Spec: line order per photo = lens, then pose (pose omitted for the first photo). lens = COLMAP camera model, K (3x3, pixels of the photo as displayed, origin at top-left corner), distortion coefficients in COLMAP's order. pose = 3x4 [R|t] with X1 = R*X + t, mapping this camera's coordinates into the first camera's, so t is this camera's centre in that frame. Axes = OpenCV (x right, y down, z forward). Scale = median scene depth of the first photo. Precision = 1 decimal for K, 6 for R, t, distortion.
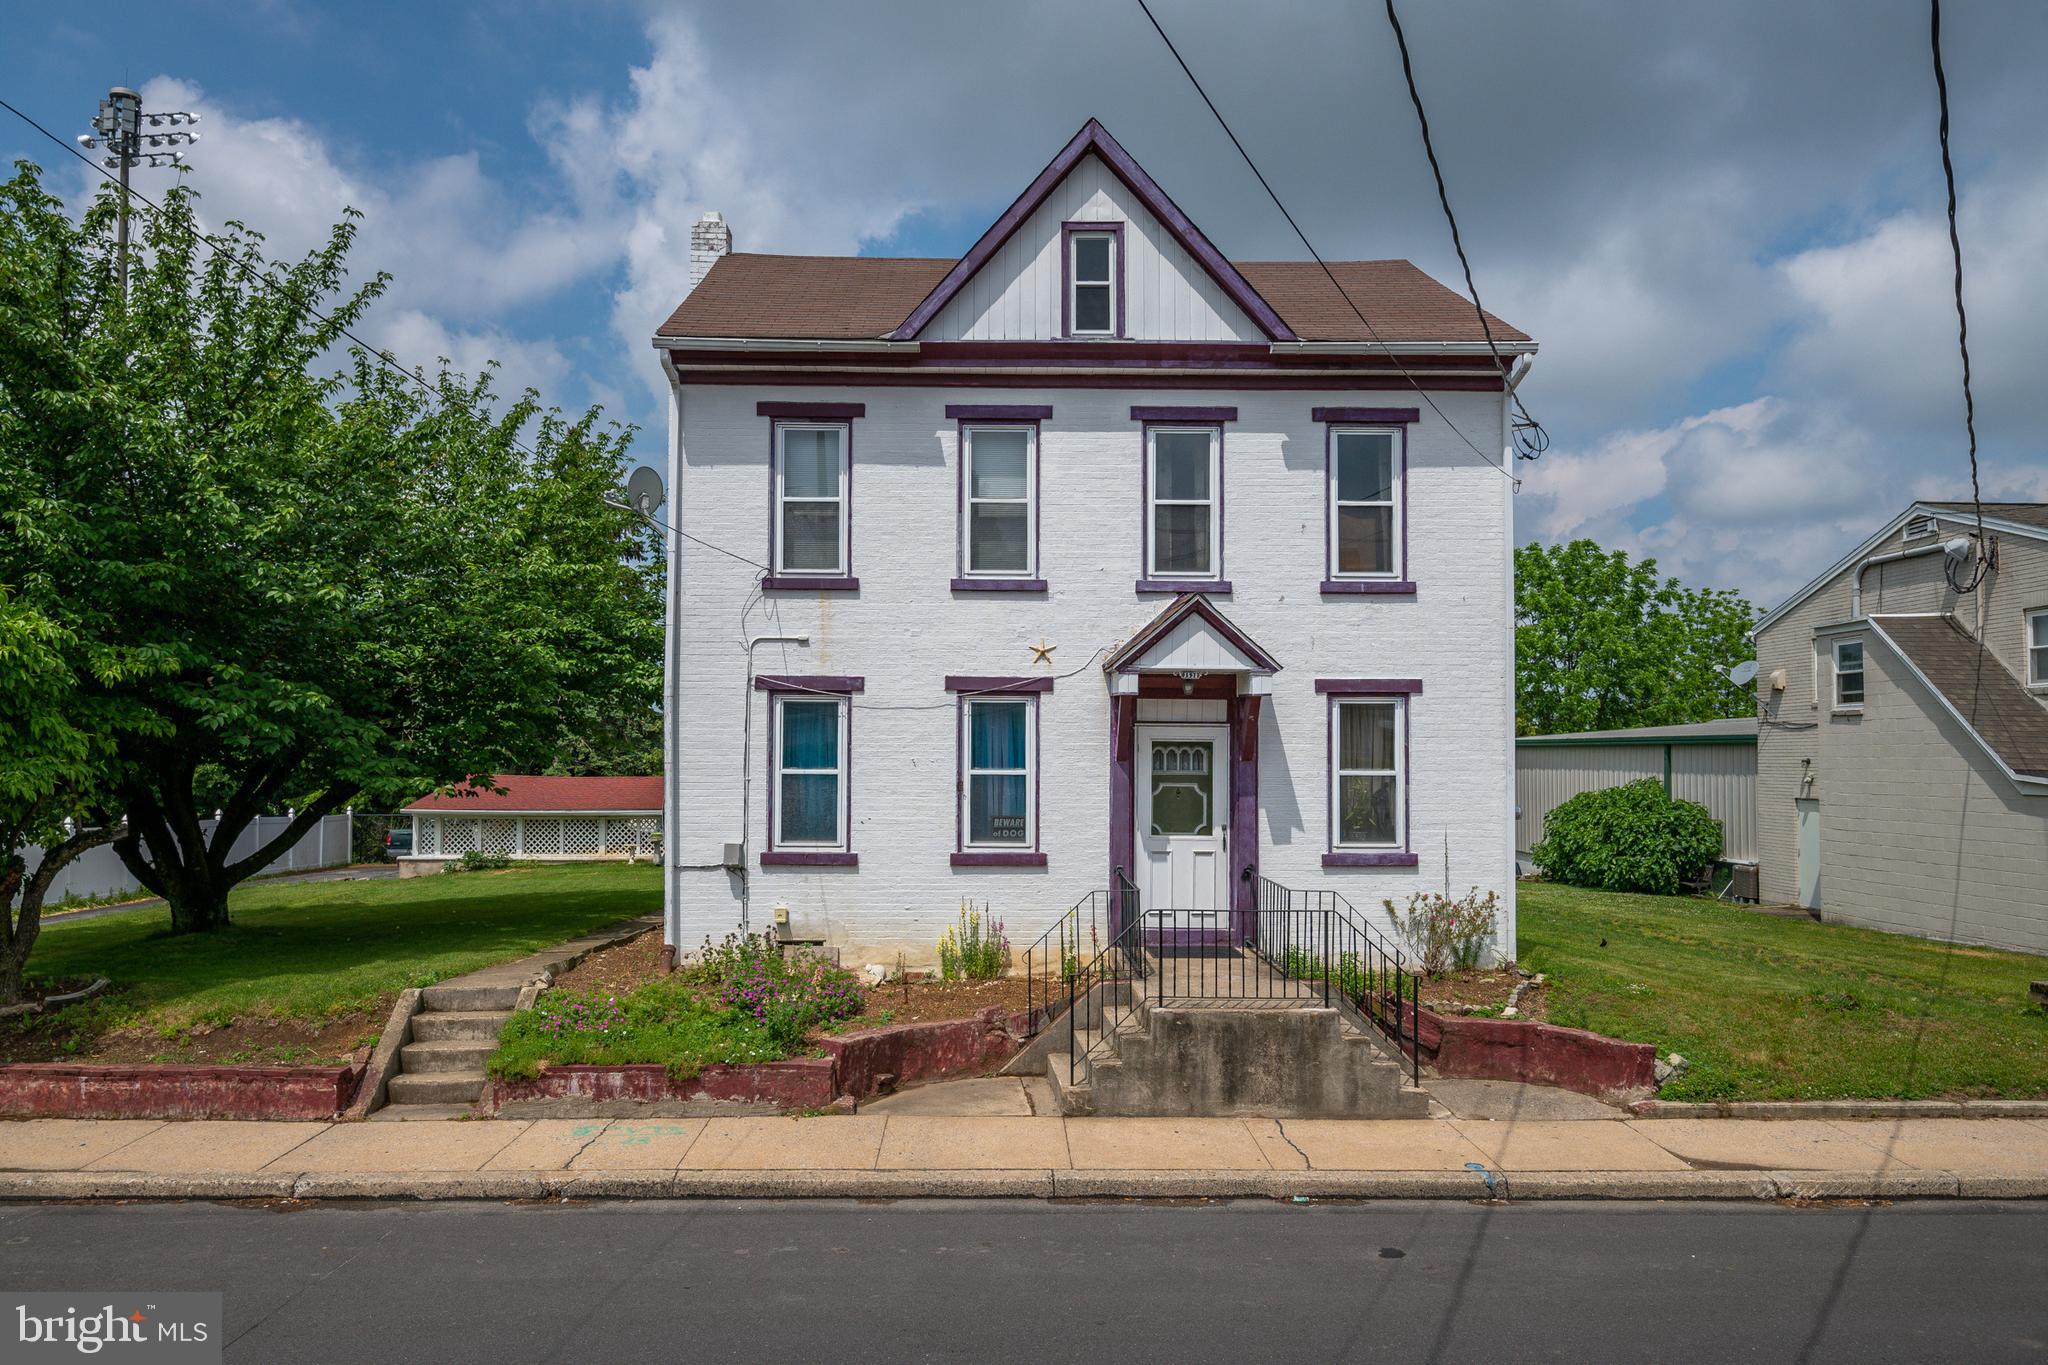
lens RADIAL K [[1269.1, 0, 969.0], [0, 1269.1, 668.7], [0, 0, 1]] dist [0.014474, -0.020764]
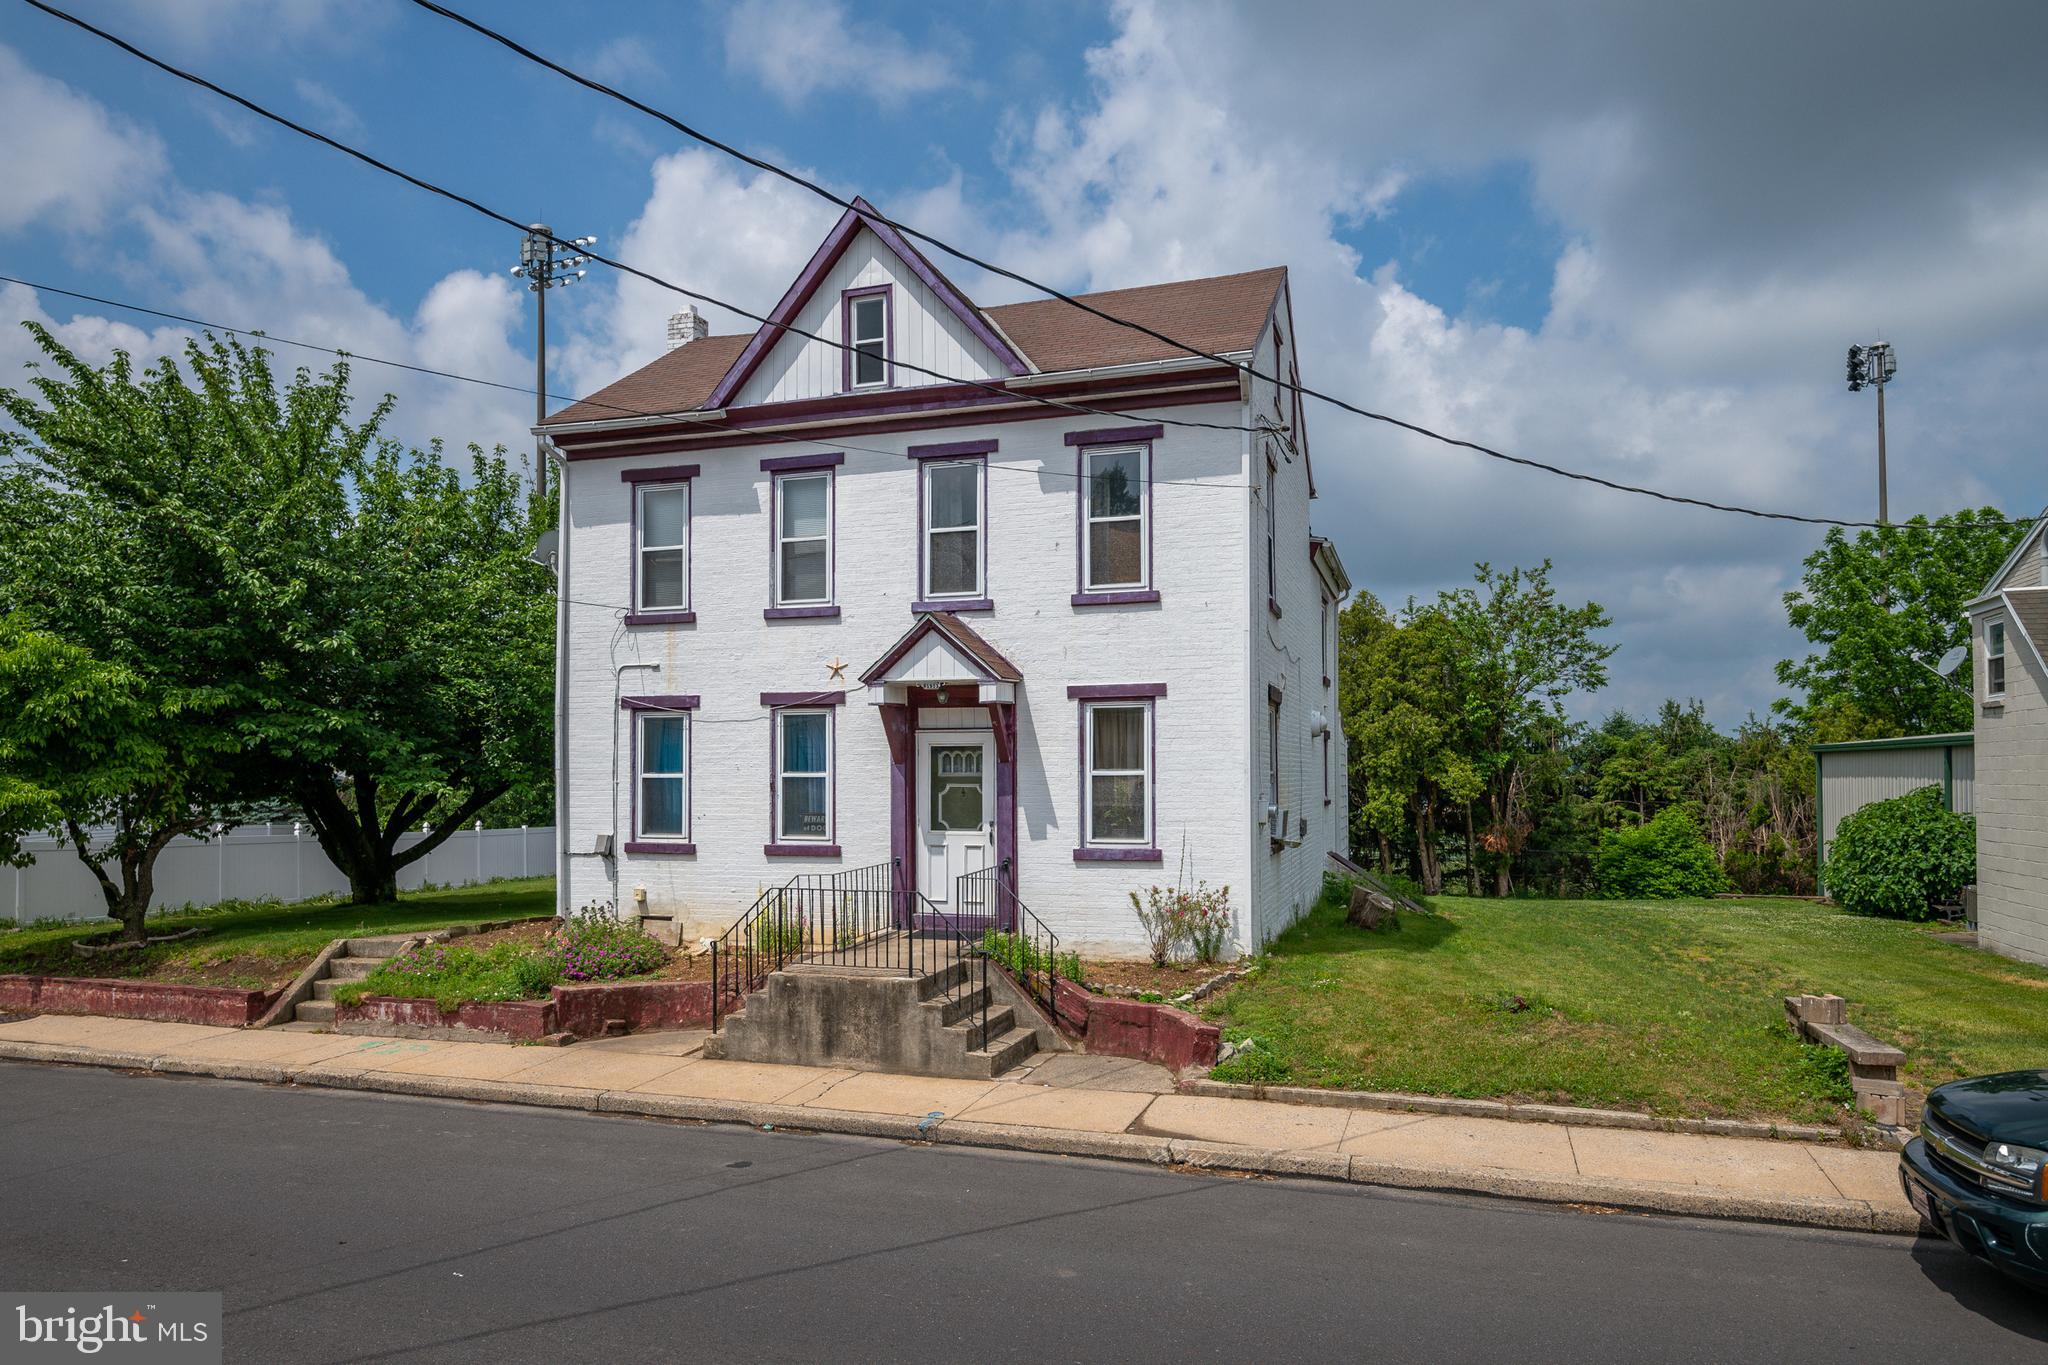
lens RADIAL K [[1269.1, 0, 1019.7], [0, 1269.1, 690.1], [0, 0, 1]] dist [0.014474, -0.020764]
pose [[0.947930, -0.028685, -0.317185, 0.586622], [0.029466, 0.999563, -0.002335, 0.013160], [0.317113, -0.007132, 0.948361, -0.031222]]
